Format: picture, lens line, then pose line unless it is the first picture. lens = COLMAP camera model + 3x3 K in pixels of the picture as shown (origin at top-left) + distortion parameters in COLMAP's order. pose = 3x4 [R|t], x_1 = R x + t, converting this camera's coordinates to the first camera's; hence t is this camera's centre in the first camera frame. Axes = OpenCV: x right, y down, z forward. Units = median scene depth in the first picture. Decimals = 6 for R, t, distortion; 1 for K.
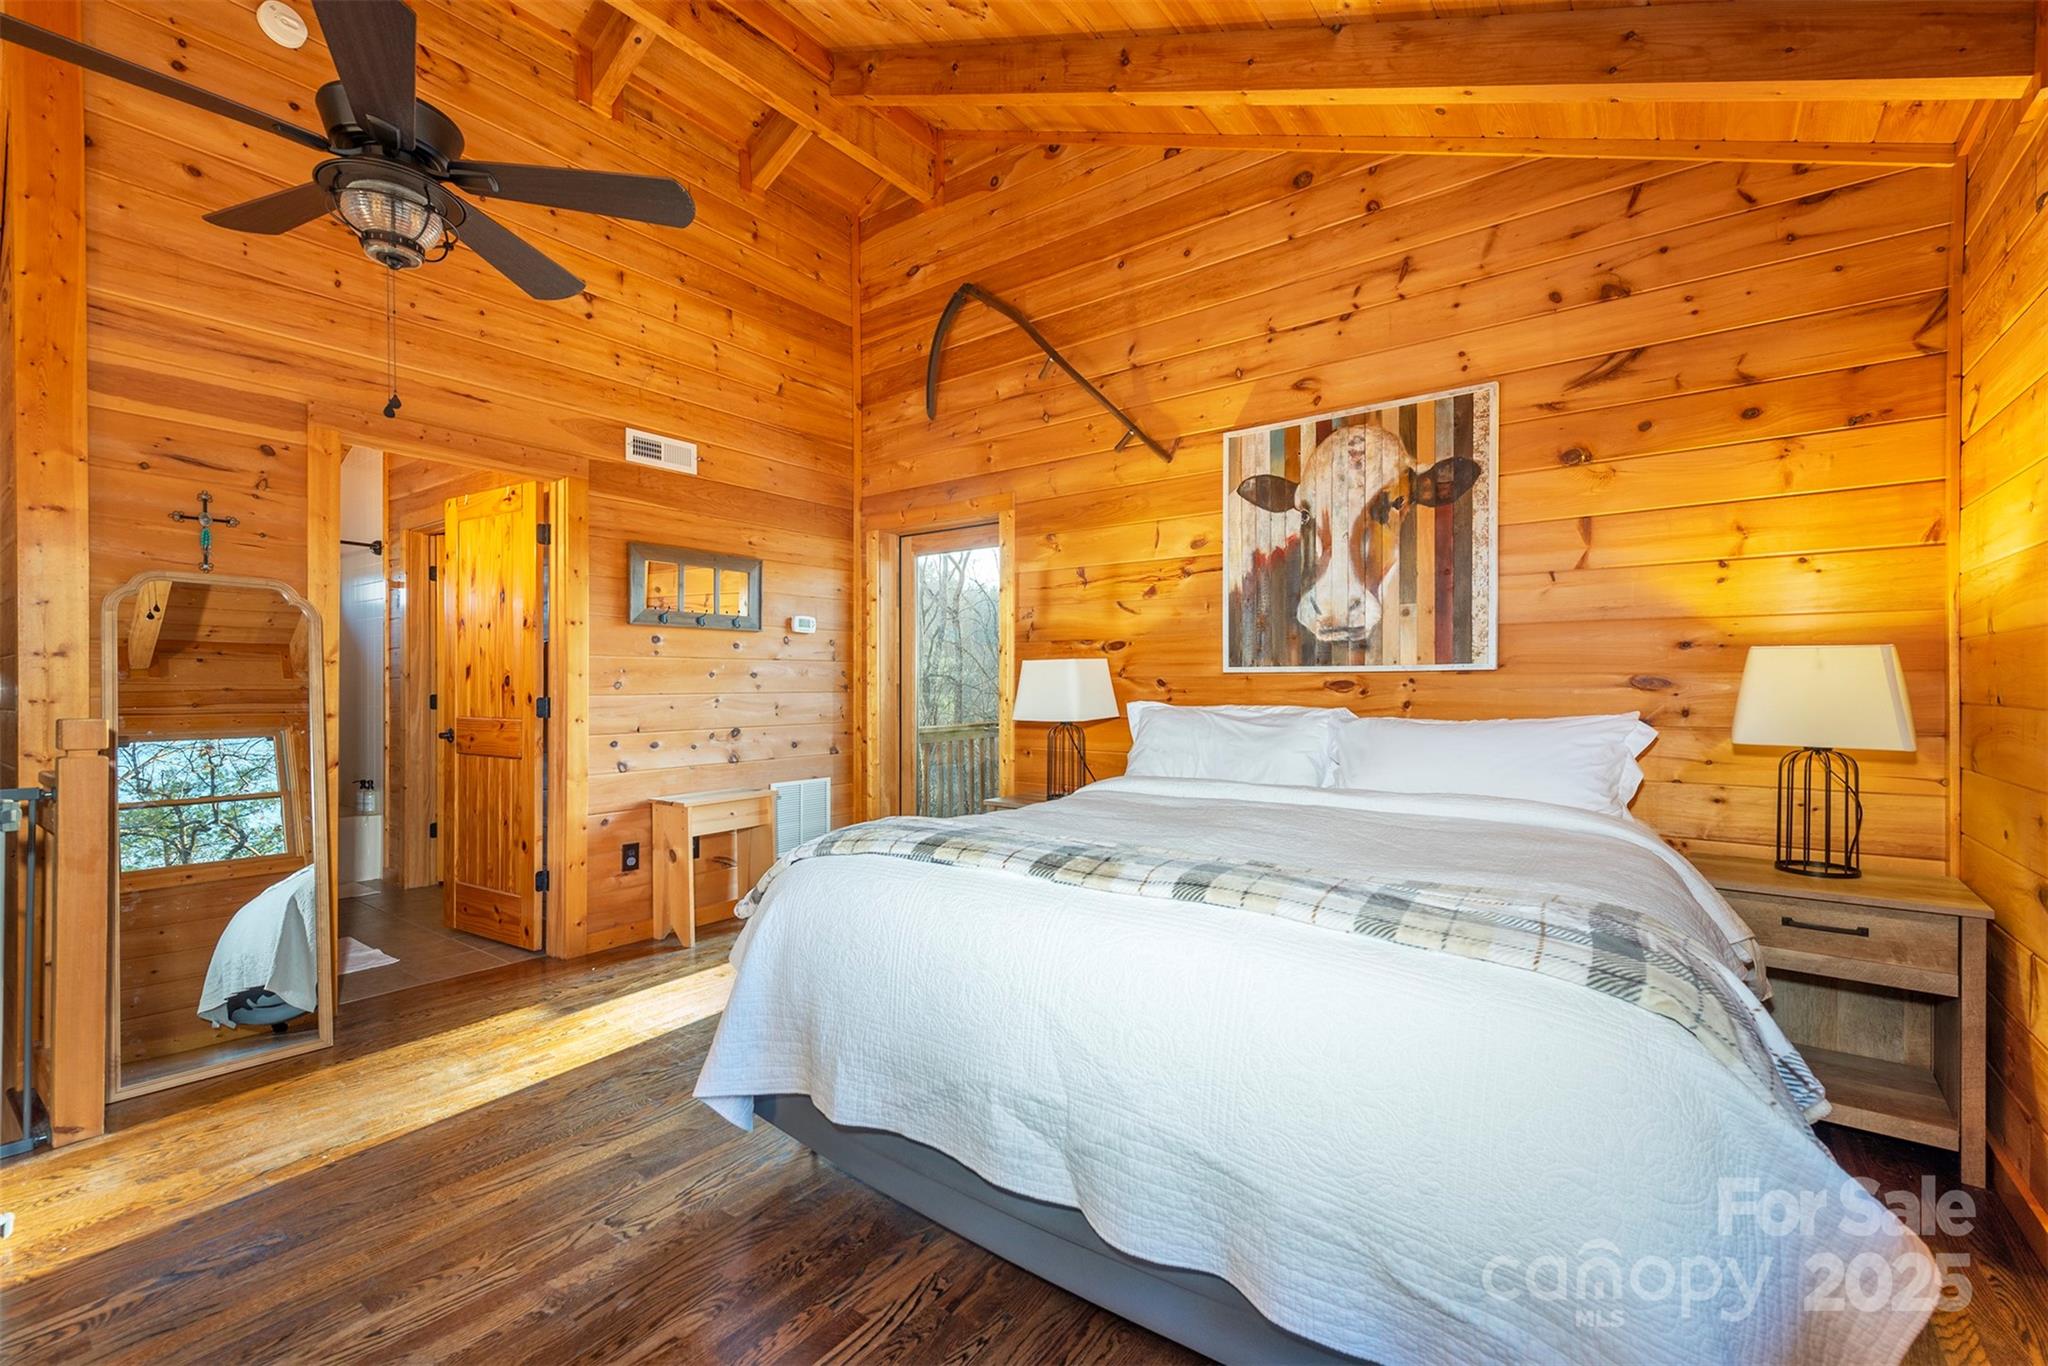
lens RADIAL K [[855.7, 0, 1025.0], [0, 855.7, 691.0], [0, 0, 1]] dist [0.008364, 0.000014]
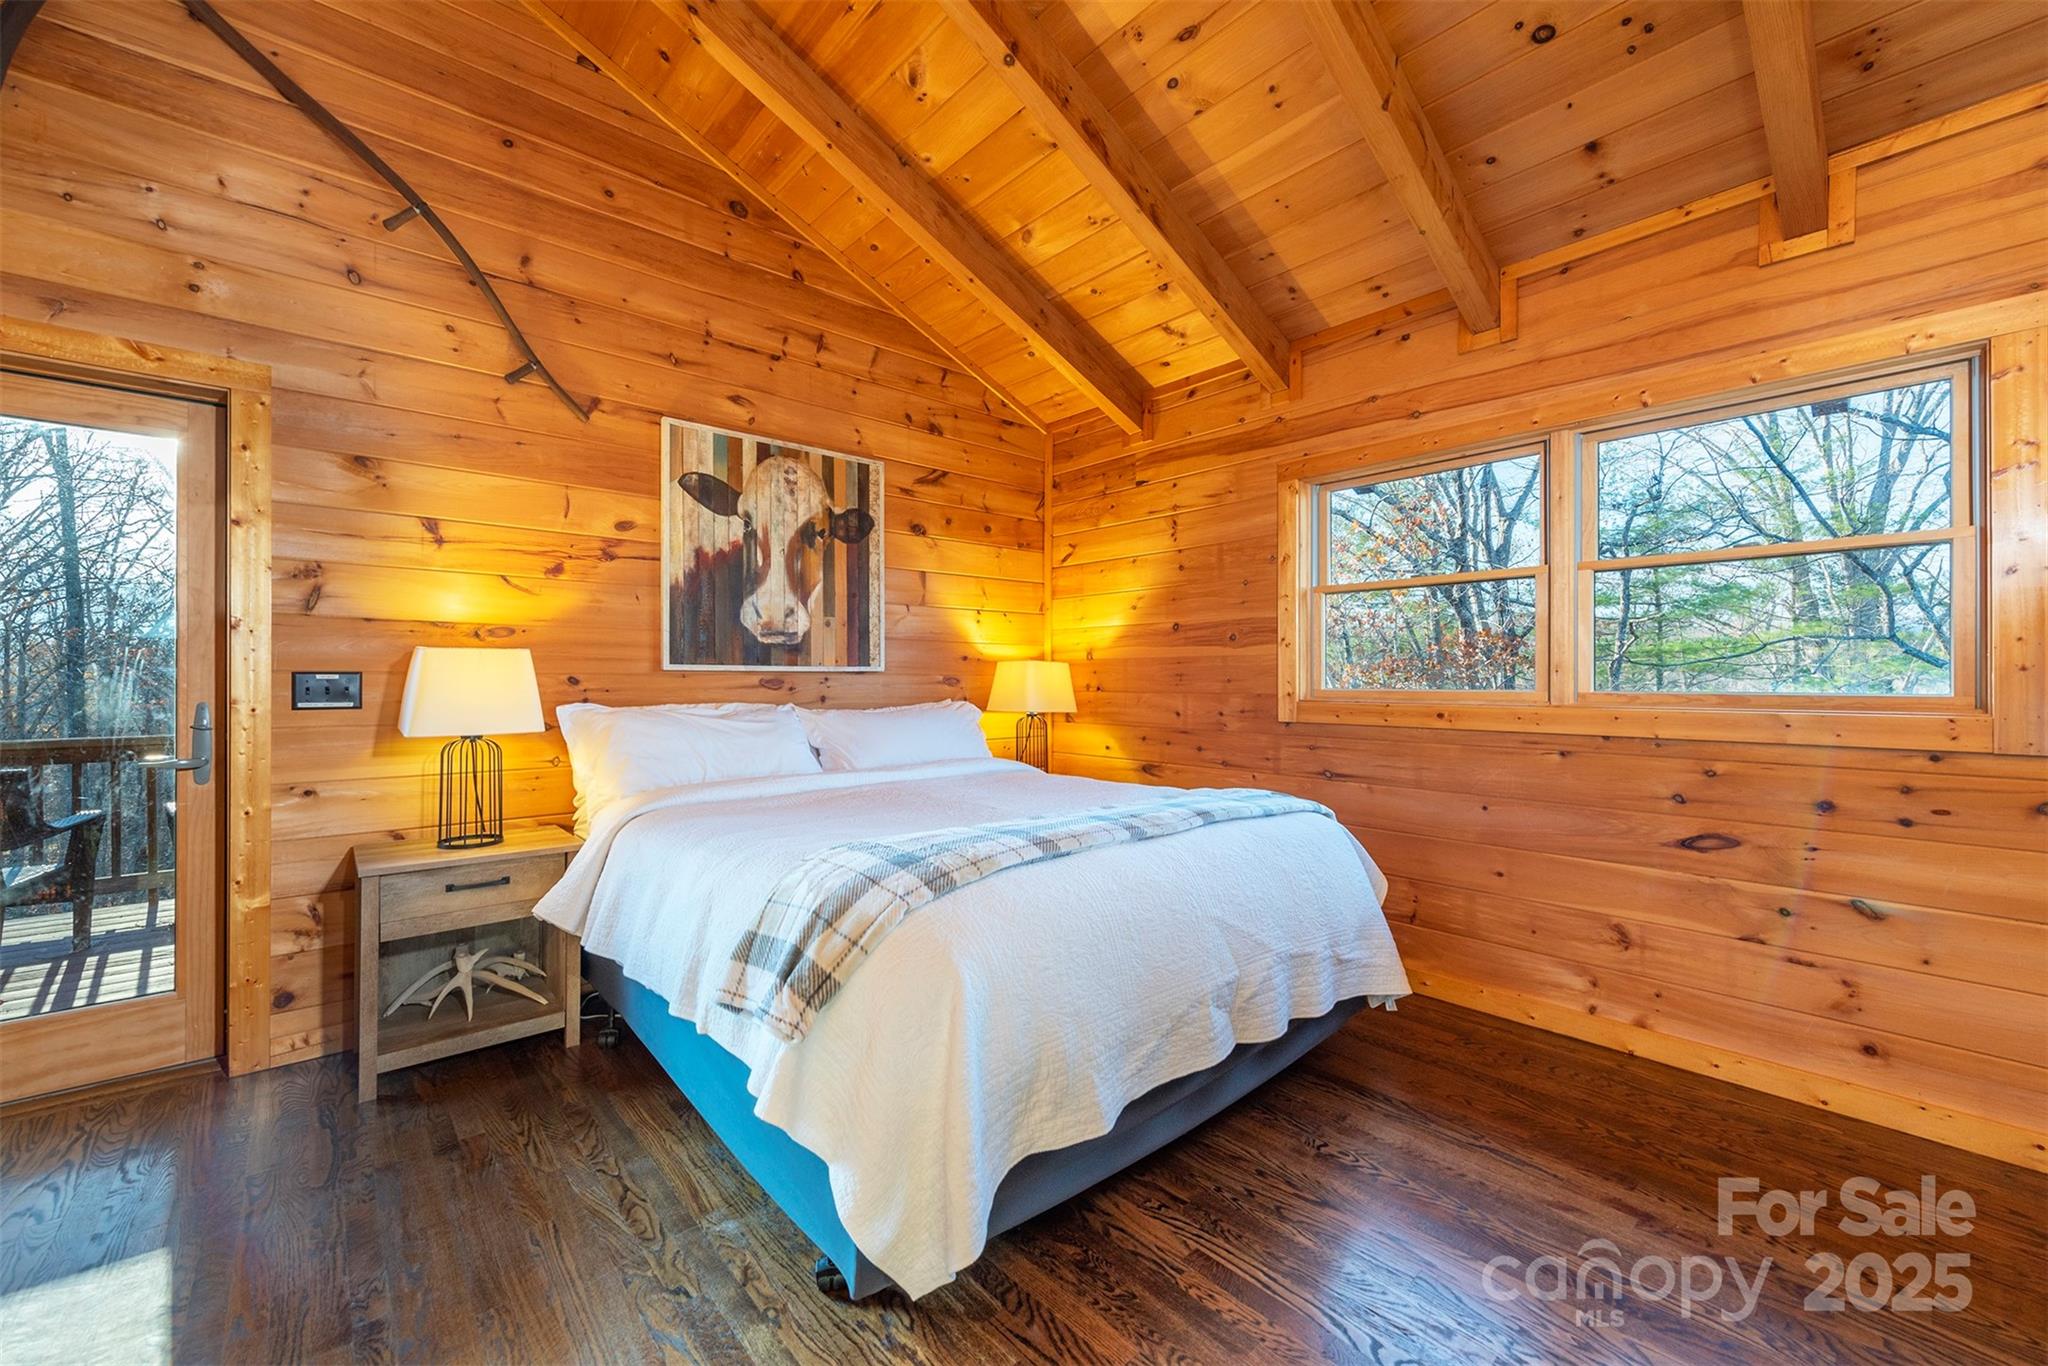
lens RADIAL K [[803.9, 0, 1011.8], [0, 803.9, 678.9], [0, 0, 1]] dist [0.015576, -0.000309]
pose [[0.216511, 0.006156, 0.976261, -0.609100], [0.011681, 0.999892, -0.008896, 0.000695], [-0.976210, 0.013330, 0.216416, 0.481457]]
